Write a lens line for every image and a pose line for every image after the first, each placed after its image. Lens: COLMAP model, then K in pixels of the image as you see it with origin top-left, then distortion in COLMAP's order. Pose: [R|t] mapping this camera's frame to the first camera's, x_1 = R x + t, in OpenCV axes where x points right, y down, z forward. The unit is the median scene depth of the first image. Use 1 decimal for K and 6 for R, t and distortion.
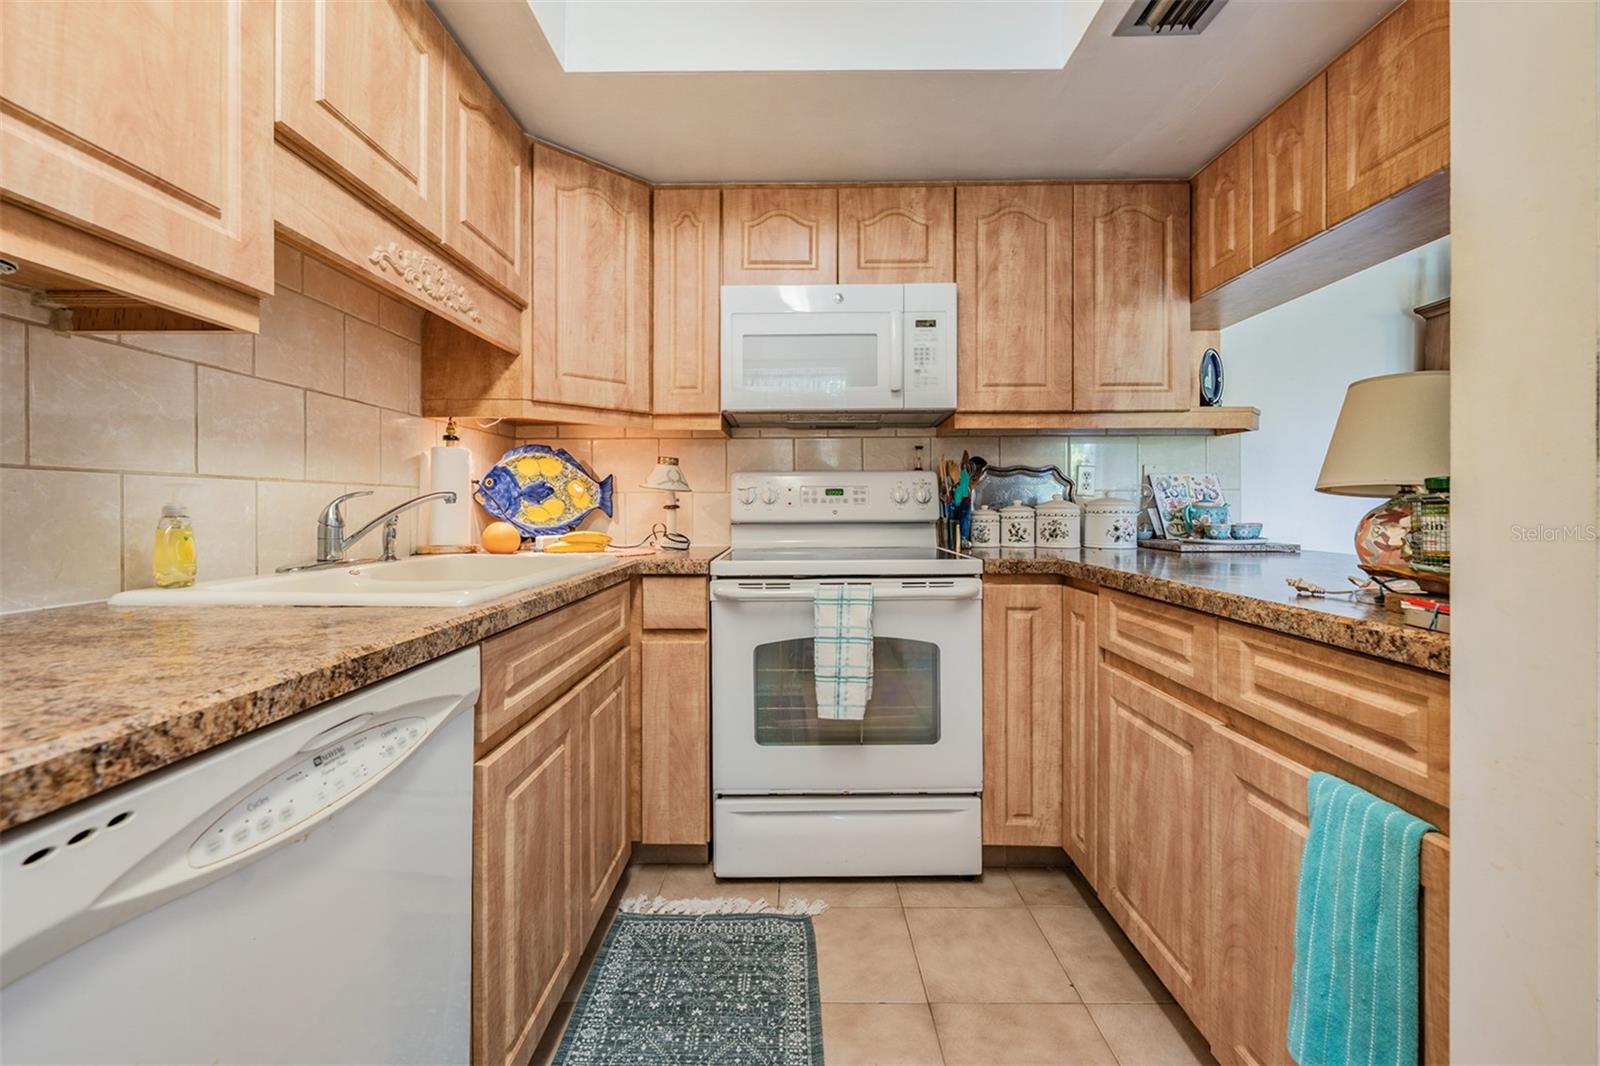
lens RADIAL K [[648.8, 0, 784.2], [0, 648.8, 511.4], [0, 0, 1]] dist [-0.001325, -0.001296]
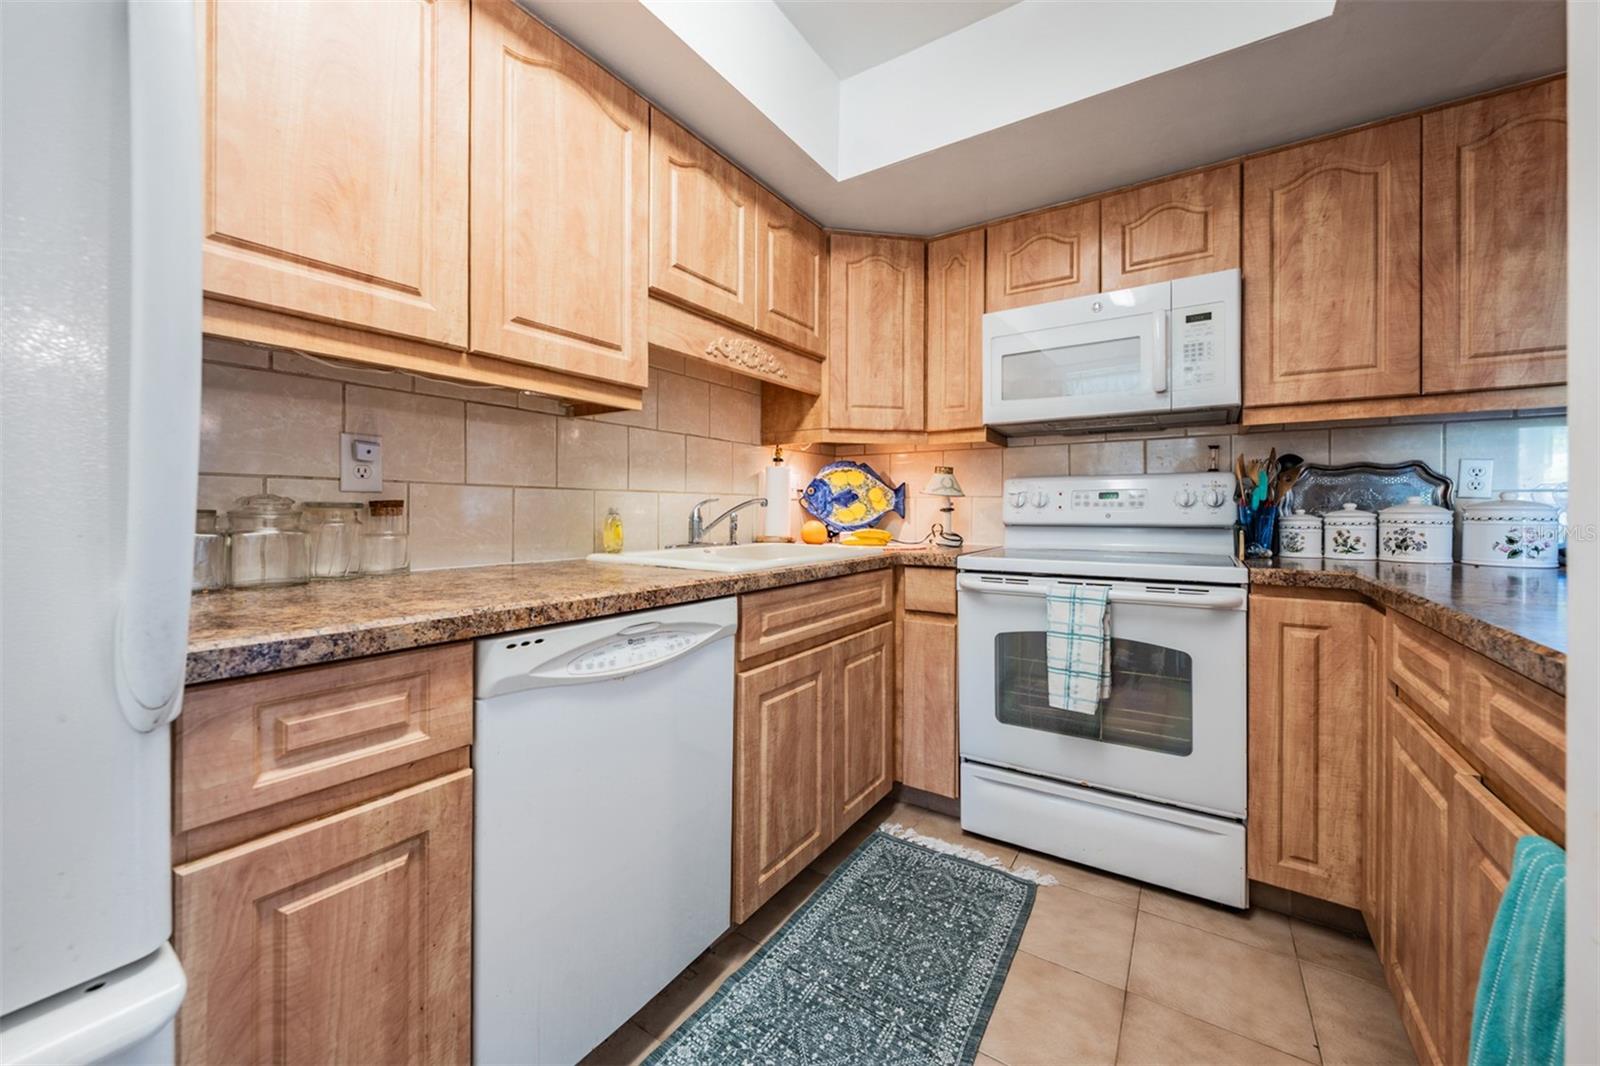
lens RADIAL K [[613.8, 0, 783.5], [0, 613.8, 514.0], [0, 0, 1]] dist [-0.001596, -0.000442]
pose [[0.829370, 0.008055, -0.558642, 0.243920], [-0.007868, 0.999965, 0.002738, -0.000196], [0.558644, 0.002124, 0.829405, -0.092289]]
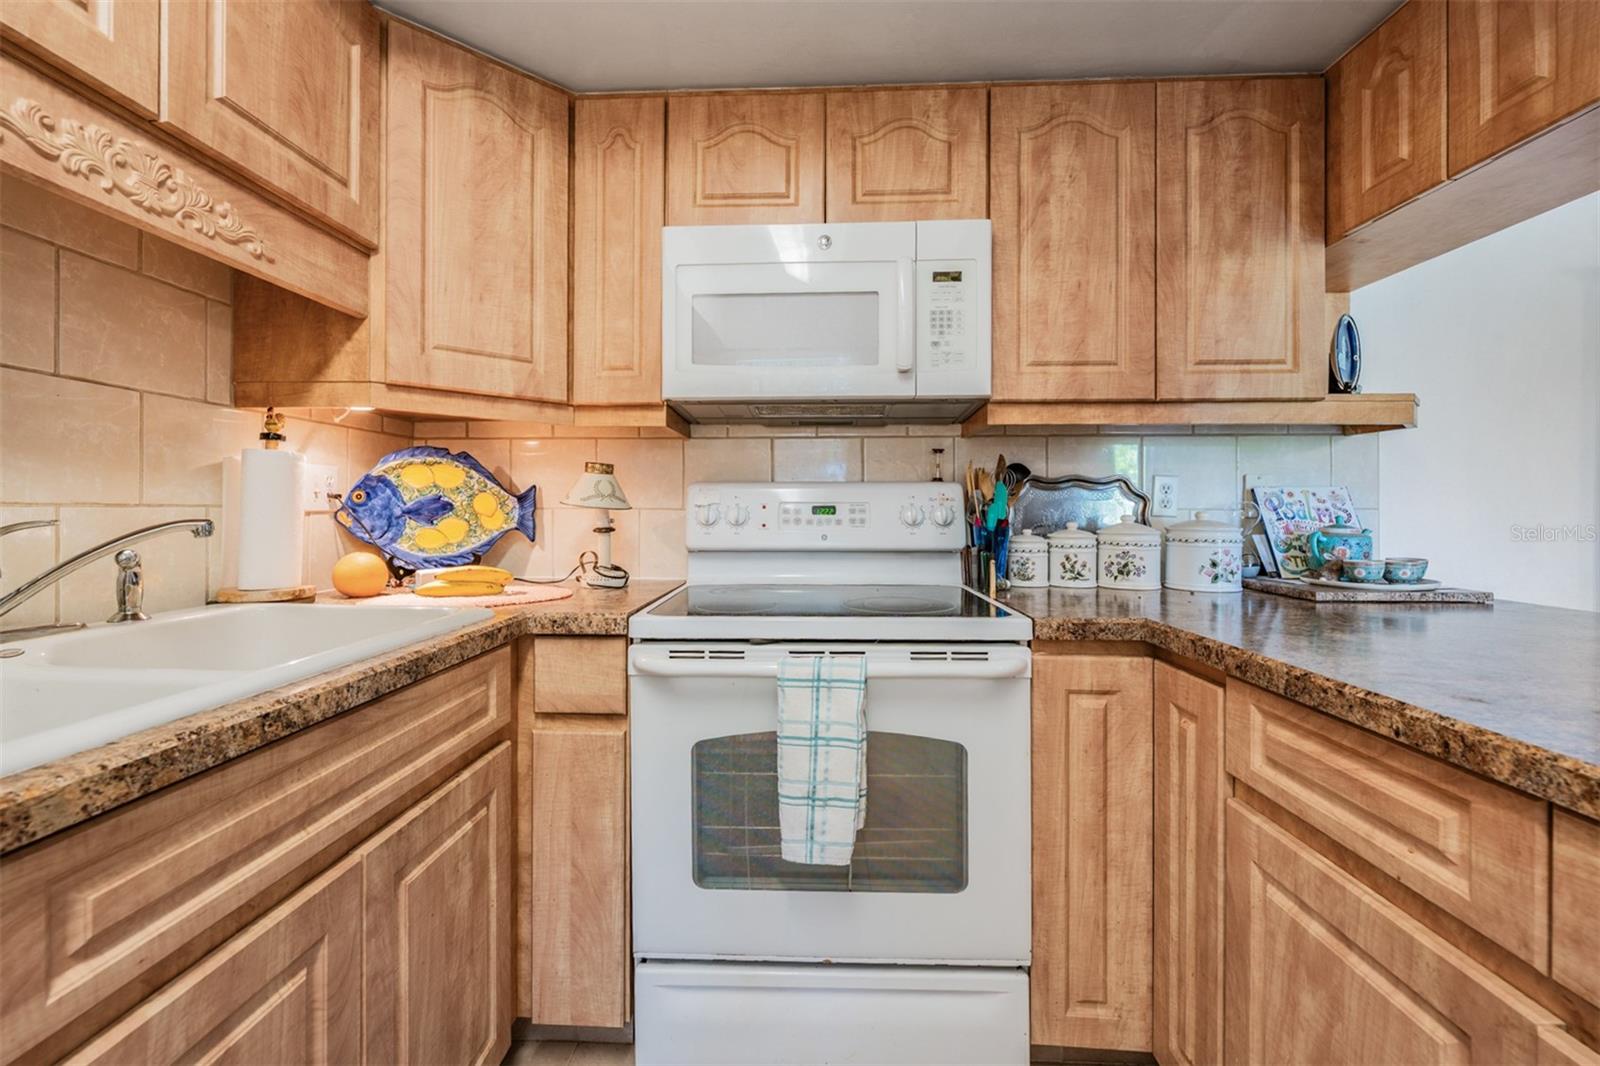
lens RADIAL K [[648.8, 0, 786.7], [0, 648.8, 506.8], [0, 0, 1]] dist [-0.001325, -0.001296]
pose [[0.999562, 0.004283, -0.029283, 0.071915], [-0.004589, 0.999935, -0.010414, -0.032780], [0.029237, 0.010544, 0.999517, 0.321381]]
